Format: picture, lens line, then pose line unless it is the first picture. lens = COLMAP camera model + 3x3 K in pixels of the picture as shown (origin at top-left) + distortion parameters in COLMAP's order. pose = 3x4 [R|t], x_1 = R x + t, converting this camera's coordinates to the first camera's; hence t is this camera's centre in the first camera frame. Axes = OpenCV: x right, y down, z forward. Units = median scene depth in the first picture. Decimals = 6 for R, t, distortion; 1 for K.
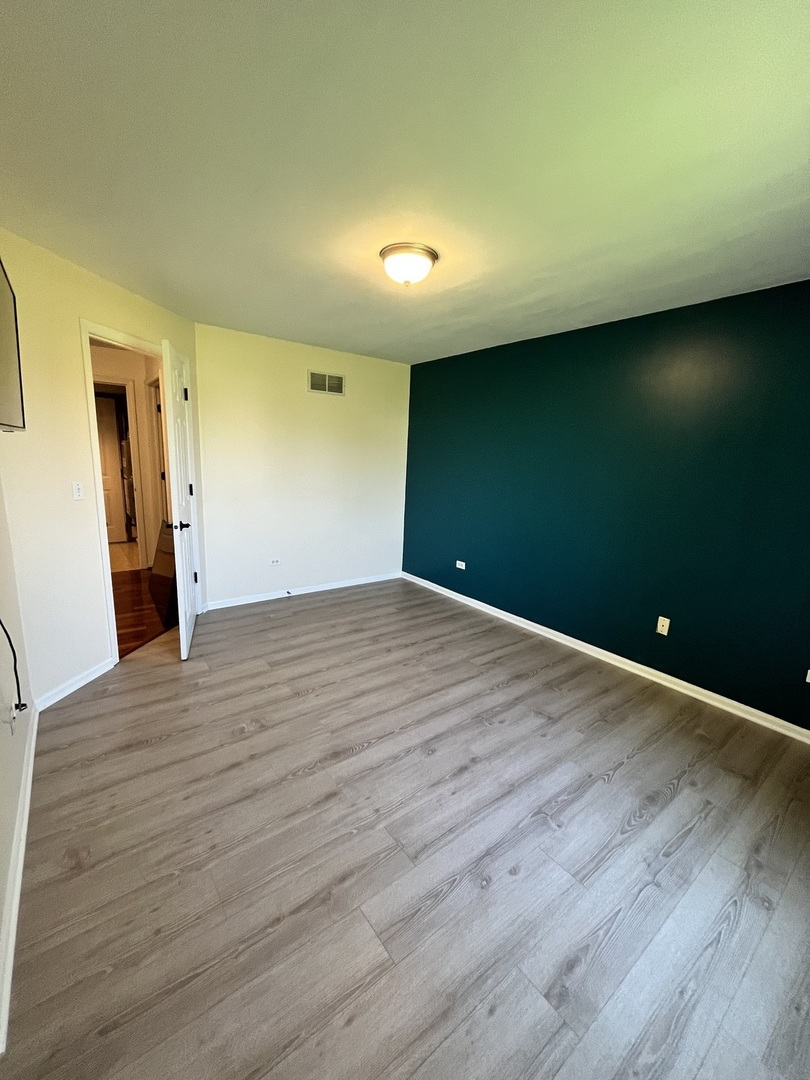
lens RADIAL K [[437.3, 0, 404.6], [0, 437.3, 537.8], [0, 0, 1]] dist [-0.002796, 0.001092]
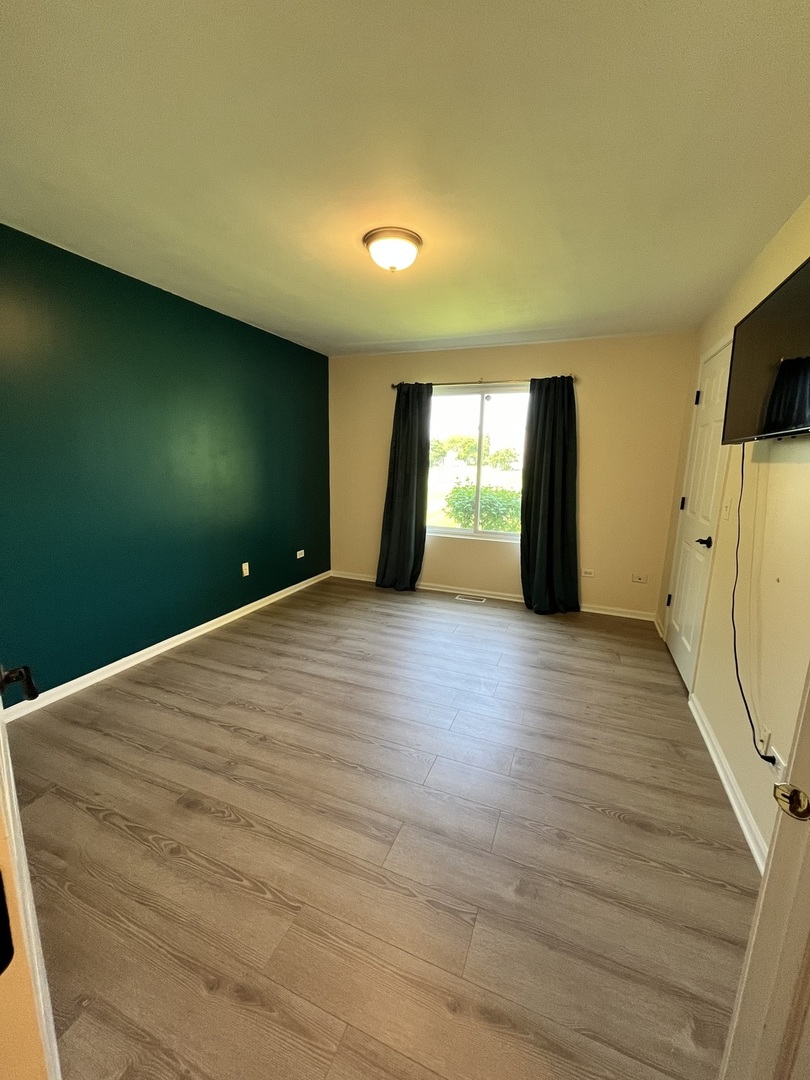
lens RADIAL K [[437.3, 0, 401.3], [0, 437.3, 538.7], [0, 0, 1]] dist [-0.002796, 0.001092]
pose [[-0.508562, -0.210222, 0.834968, -0.697476], [0.117788, 0.943634, 0.309324, -0.227831], [-0.852931, 0.255659, -0.455135, 1.160797]]
